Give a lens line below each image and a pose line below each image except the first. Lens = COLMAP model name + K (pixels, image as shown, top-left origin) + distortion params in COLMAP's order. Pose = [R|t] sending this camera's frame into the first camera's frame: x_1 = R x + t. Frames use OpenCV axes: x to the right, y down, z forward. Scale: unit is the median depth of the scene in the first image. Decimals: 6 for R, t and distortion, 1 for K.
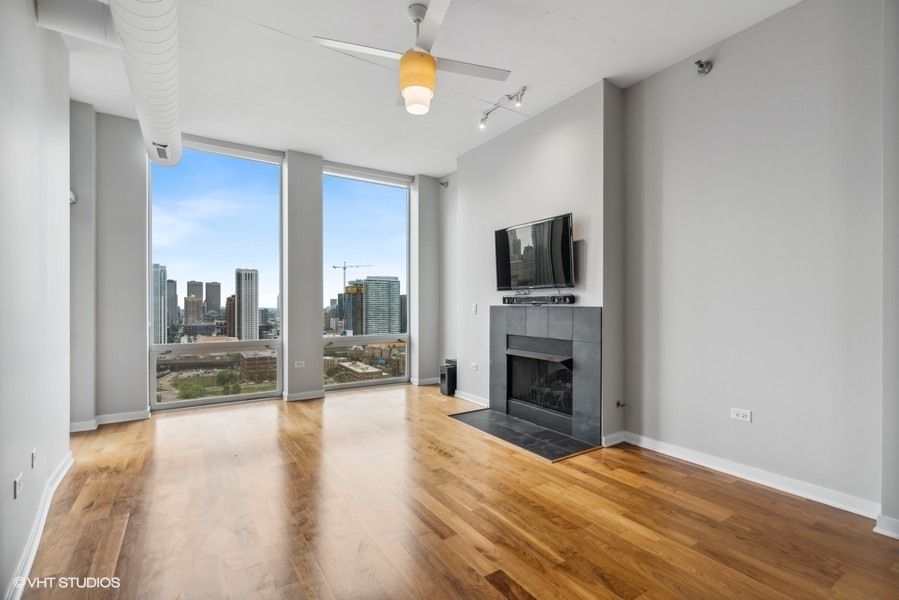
lens RADIAL K [[418.0, 0, 449.4], [0, 418.0, 311.2], [0, 0, 1]] dist [-0.015337, 0.000260]
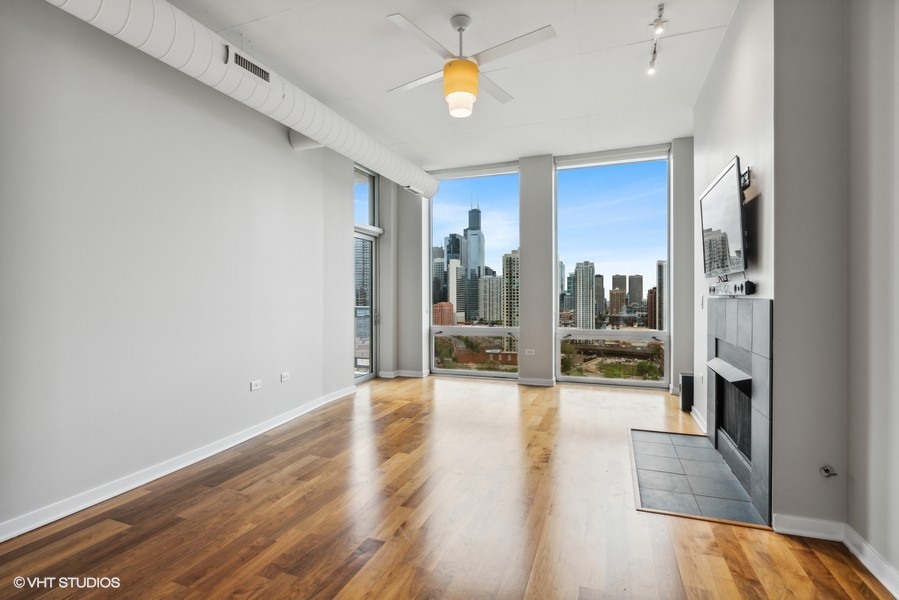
lens RADIAL K [[430.0, 0, 455.0], [0, 430.0, 302.3], [0, 0, 1]] dist [0.003690, 0.003207]
pose [[0.601489, 0.009675, -0.798823, 0.347198], [-0.011509, 0.999928, 0.003445, -0.002822], [0.798798, 0.007121, 0.601557, 0.143684]]
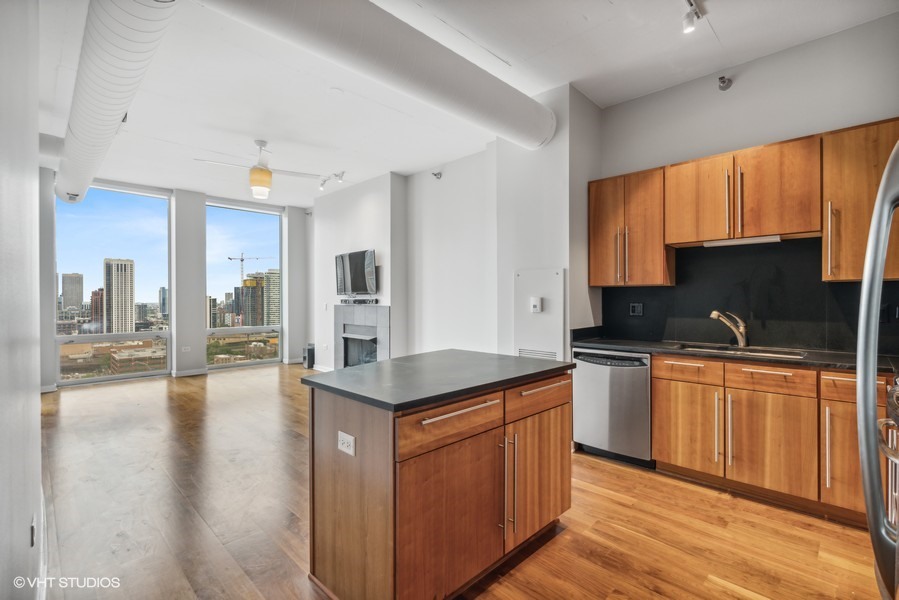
lens RADIAL K [[405.5, 0, 465.1], [0, 405.5, 303.6], [0, 0, 1]] dist [-0.001371, 0.002473]
pose [[0.967590, -0.004323, 0.252489, 0.144146], [0.005220, 0.999982, -0.002882, -0.008381], [-0.252473, 0.004107, 0.967595, -0.392779]]
